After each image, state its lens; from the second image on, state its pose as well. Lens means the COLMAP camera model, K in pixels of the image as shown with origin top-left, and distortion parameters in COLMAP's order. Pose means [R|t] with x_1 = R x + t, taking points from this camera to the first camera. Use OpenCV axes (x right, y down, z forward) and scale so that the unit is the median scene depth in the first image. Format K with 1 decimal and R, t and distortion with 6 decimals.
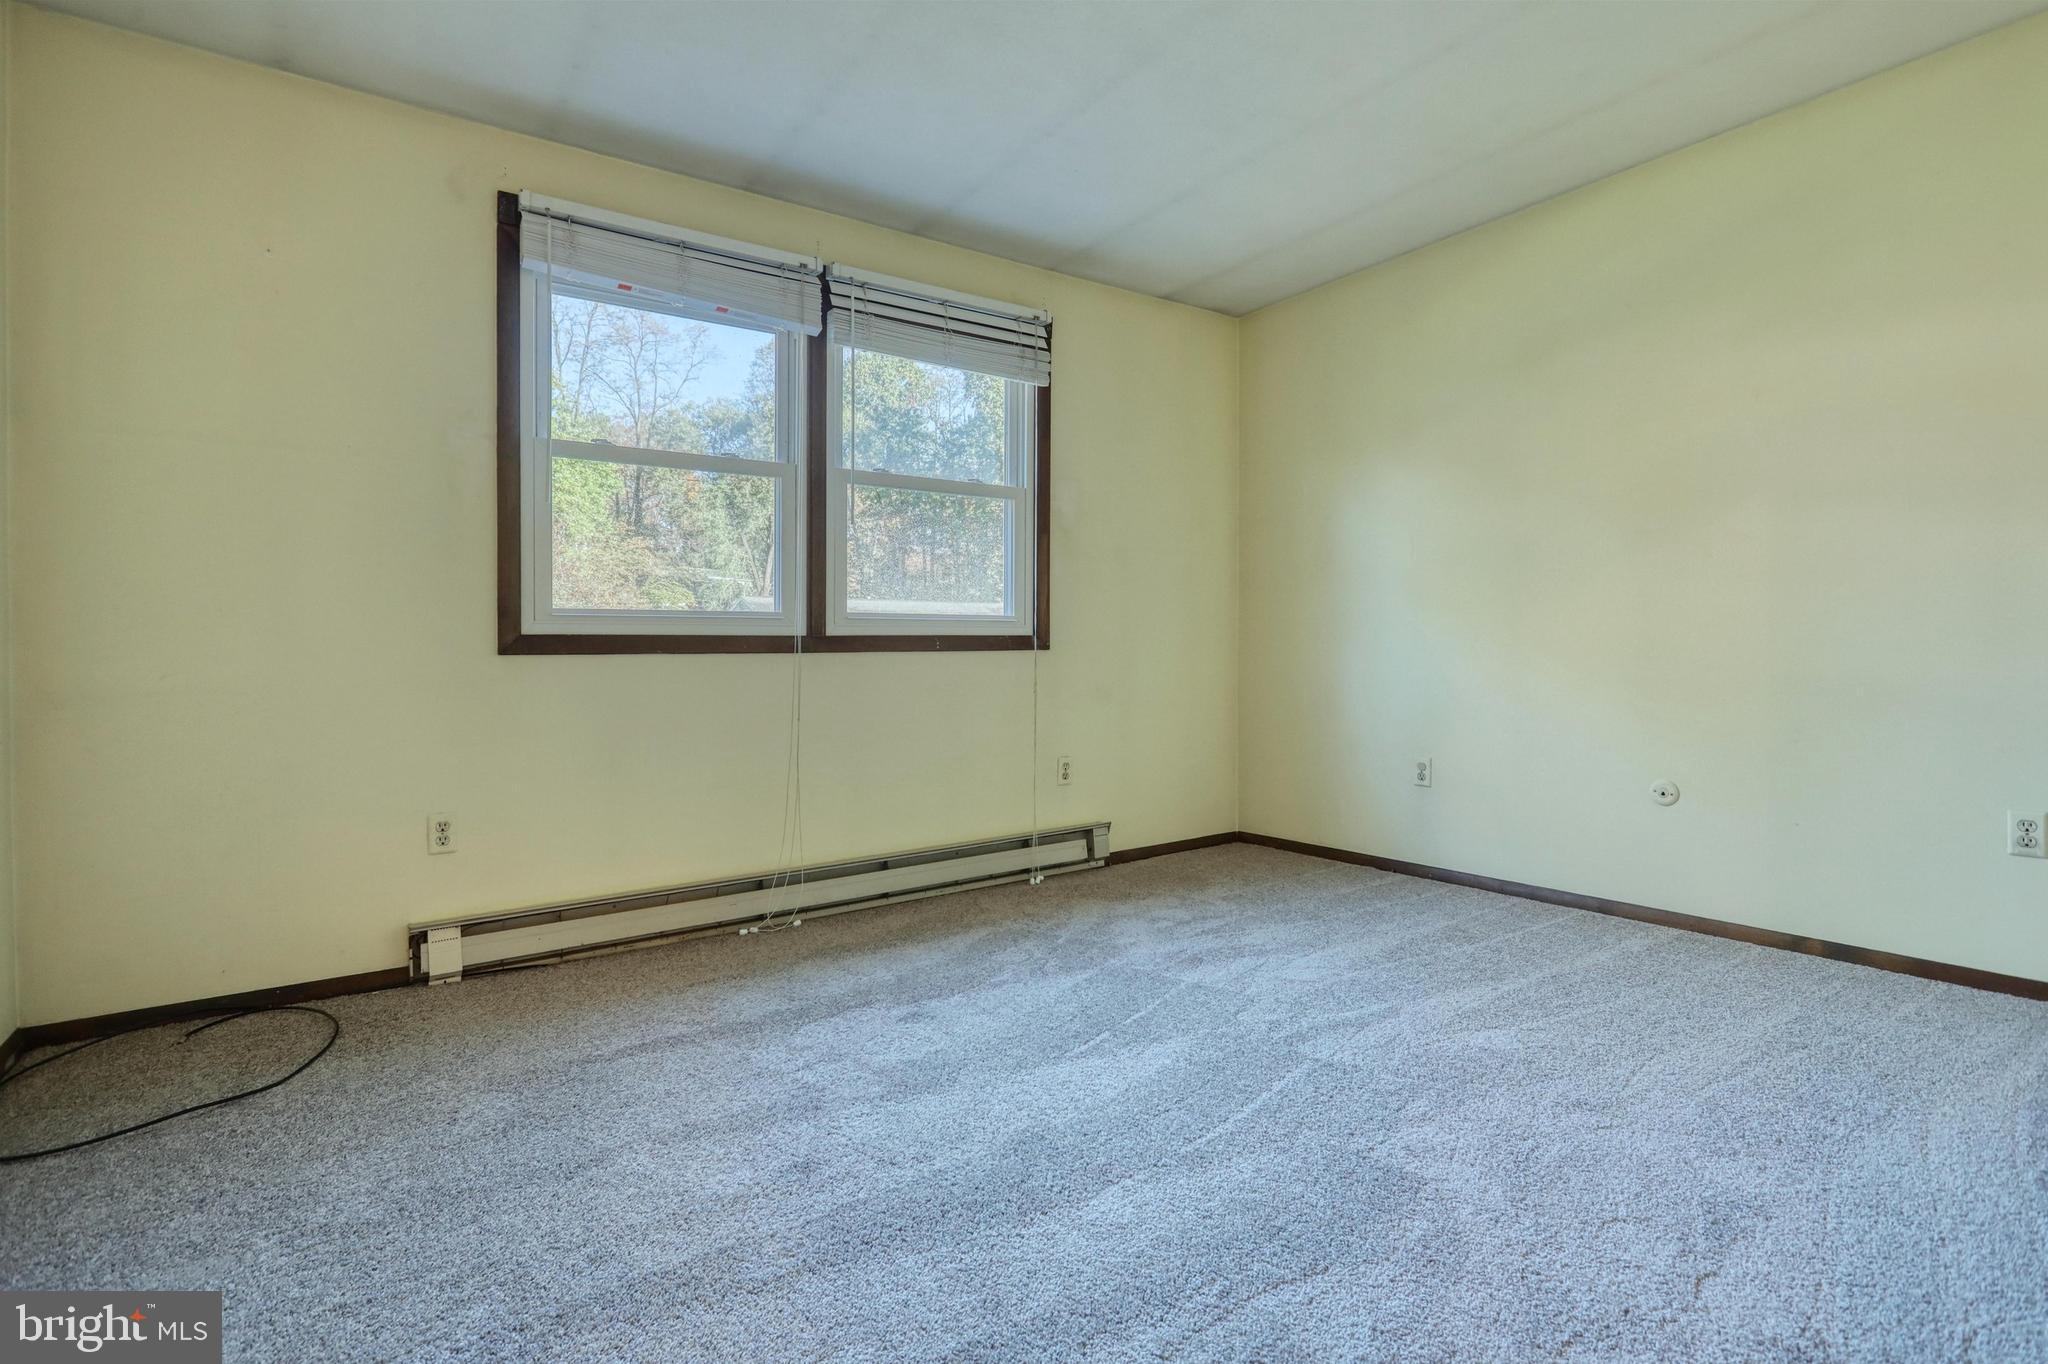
lens RADIAL K [[980.7, 0, 1017.8], [0, 980.7, 674.5], [0, 0, 1]] dist [-0.002774, 0.001681]
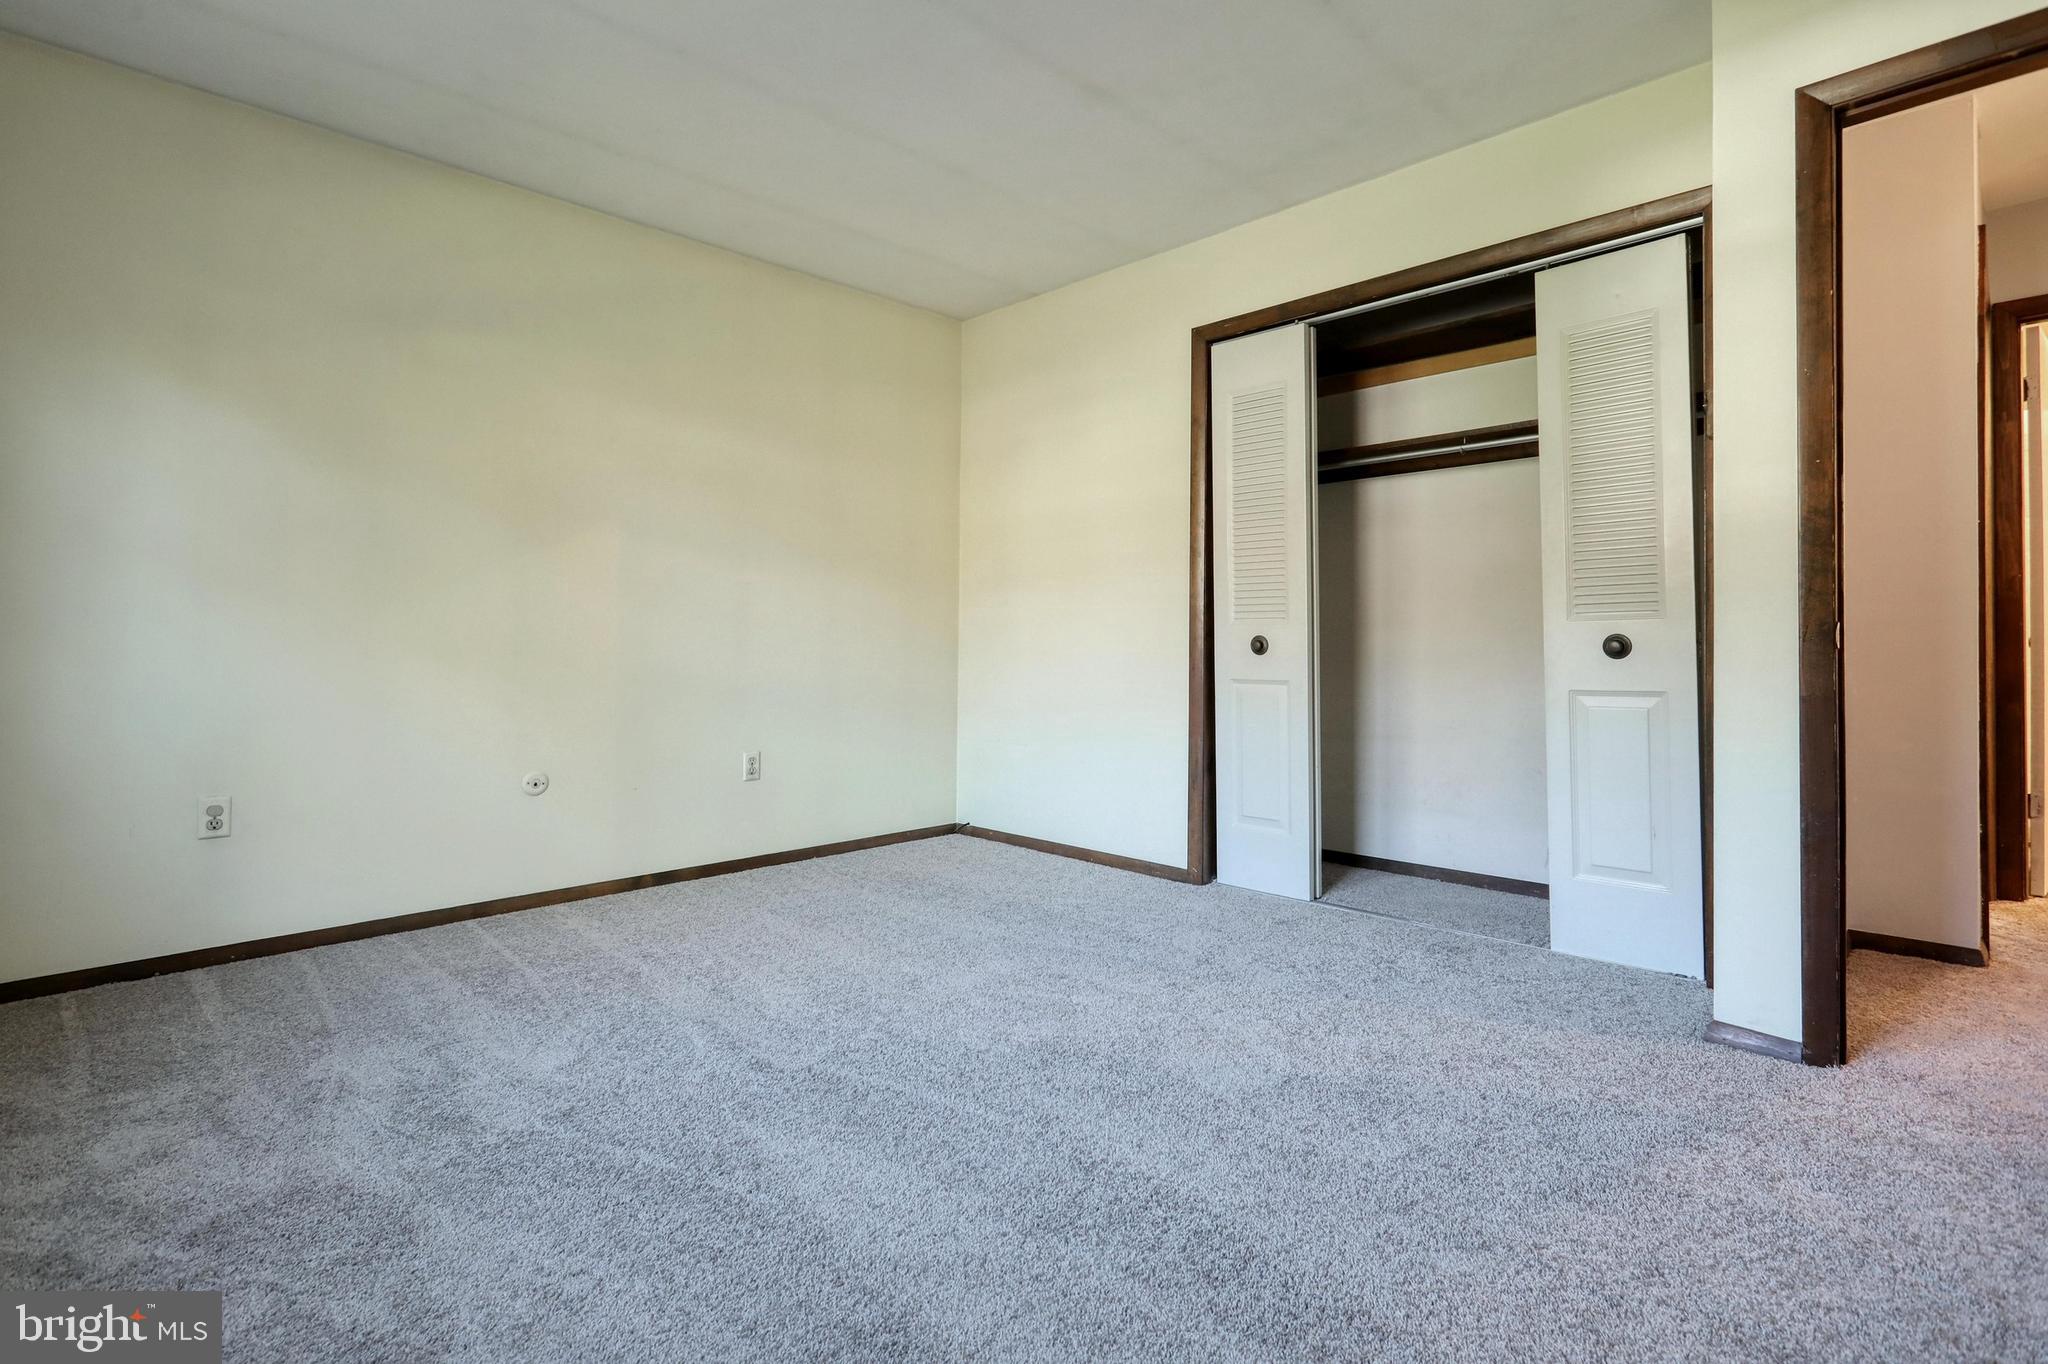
lens RADIAL K [[980.7, 0, 1018.0], [0, 980.7, 666.3], [0, 0, 1]] dist [-0.002774, 0.001681]
pose [[-0.163328, -0.013090, 0.986485, -0.509392], [0.023545, 0.999575, 0.017162, -0.013527], [-0.986291, 0.026030, -0.162950, 0.694754]]
